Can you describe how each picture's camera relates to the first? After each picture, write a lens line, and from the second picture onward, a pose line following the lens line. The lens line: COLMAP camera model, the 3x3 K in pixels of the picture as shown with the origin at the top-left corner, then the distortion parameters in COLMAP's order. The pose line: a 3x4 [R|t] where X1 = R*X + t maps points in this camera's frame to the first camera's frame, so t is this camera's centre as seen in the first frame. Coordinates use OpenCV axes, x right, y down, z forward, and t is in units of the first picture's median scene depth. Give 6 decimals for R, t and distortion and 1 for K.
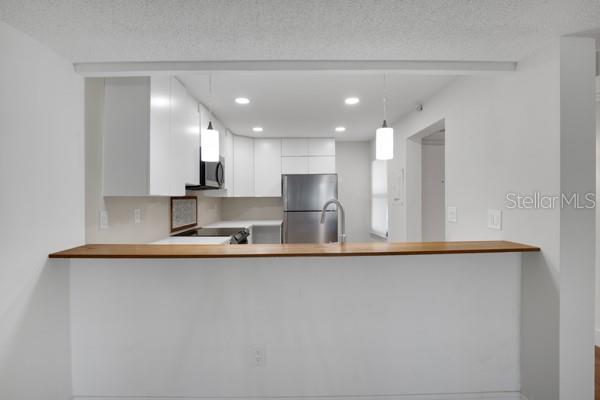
lens RADIAL K [[321.8, 0, 300.0], [0, 321.8, 200.0], [0, 0, 1]] dist [-0.017331, -0.000969]
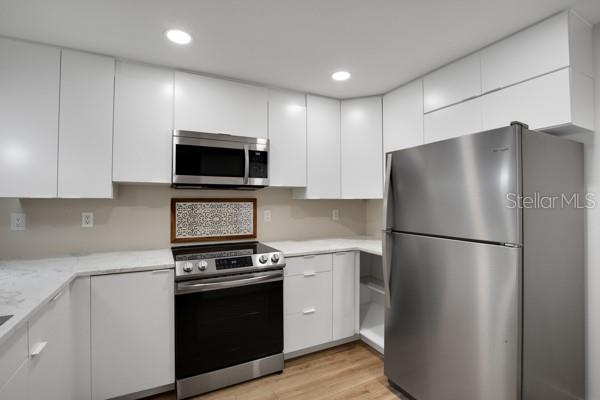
lens RADIAL K [[277.6, 0, 297.6], [0, 277.6, 198.6], [0, 0, 1]] dist [-0.027129, 0.000273]
pose [[0.402285, -0.001045, -0.915514, 0.380203], [-0.009054, 0.999946, -0.005120, -0.011188], [0.915470, 0.010348, 0.402254, 1.015789]]
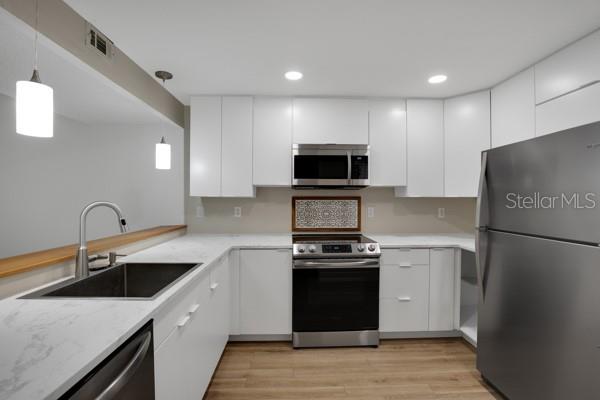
lens RADIAL K [[281.2, 0, 298.2], [0, 281.2, 200.9], [0, 0, 1]] dist [-0.026843, 0.001573]
pose [[-0.024792, 0.013905, -0.999596, 0.526687], [-0.008882, 0.999861, 0.014129, -0.011798], [0.999653, 0.009229, -0.024665, 1.046437]]
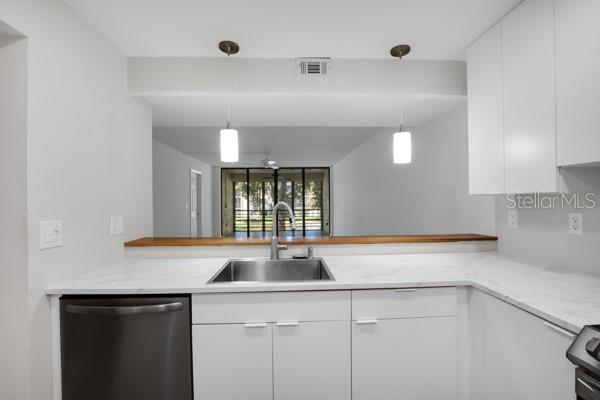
lens RADIAL K [[273.0, 0, 292.1], [0, 273.0, 200.3], [0, 0, 1]] dist [0.000938, 0.000327]
pose [[-0.999838, 0.015690, 0.008812, 0.042471], [0.015753, 0.999850, 0.007187, -0.008646], [-0.008698, 0.007324, -0.999935, 1.271792]]
